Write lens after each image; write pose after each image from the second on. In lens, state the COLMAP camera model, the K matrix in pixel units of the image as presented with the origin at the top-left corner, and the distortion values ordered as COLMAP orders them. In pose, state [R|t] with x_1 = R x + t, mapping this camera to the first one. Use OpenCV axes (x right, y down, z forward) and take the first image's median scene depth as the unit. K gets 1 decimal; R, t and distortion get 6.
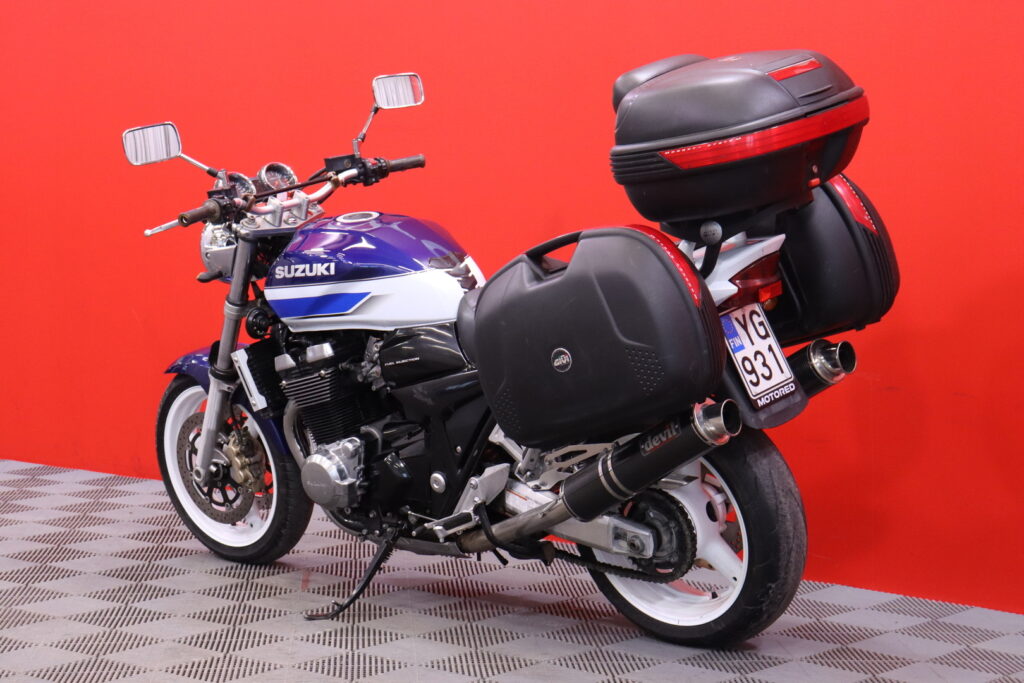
lens RADIAL K [[2165.1, 0, 517.5], [0, 2165.1, 337.3], [0, 0, 1]] dist [0.333054, 0.000000]
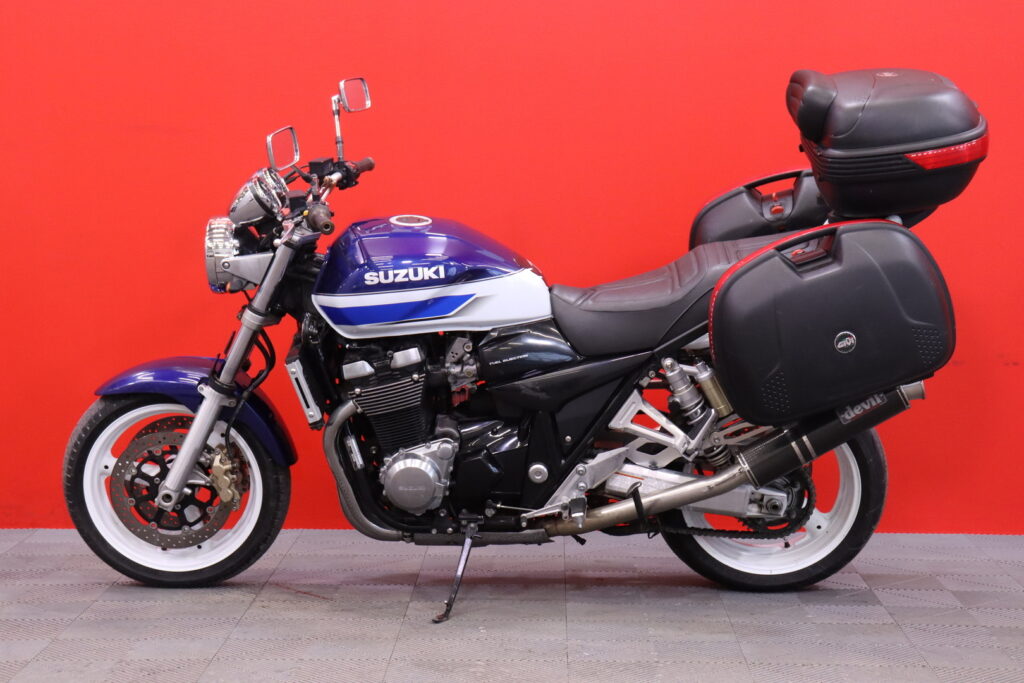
lens RADIAL K [[1977.0, 0, 507.2], [0, 1977.0, 339.1], [0, 0, 1]] dist [0.268226, 0.000000]
pose [[0.770429, -0.057242, 0.634950, -0.637946], [0.053258, 0.998258, 0.025373, -0.021982], [-0.635297, 0.014268, 0.772136, 0.268139]]
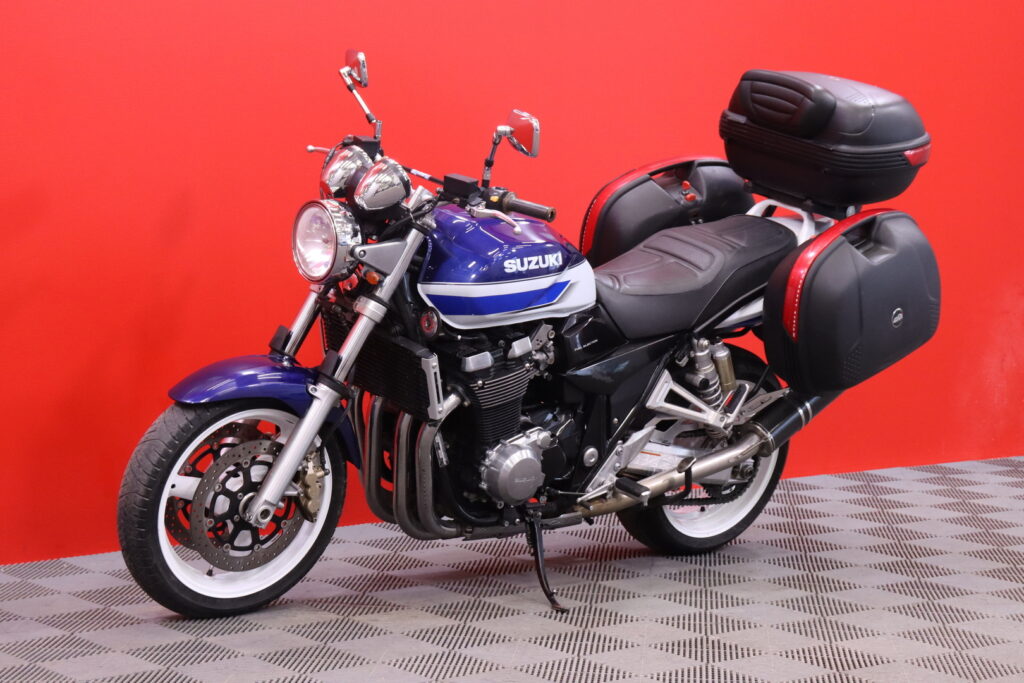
lens RADIAL K [[2165.1, 0, 513.0], [0, 2165.1, 343.7], [0, 0, 1]] dist [0.333054, 0.000000]
pose [[0.150302, -0.083961, 0.985069, -1.057862], [0.048272, 0.995822, 0.077512, -0.070071], [-0.987461, 0.035901, 0.153727, 0.857835]]
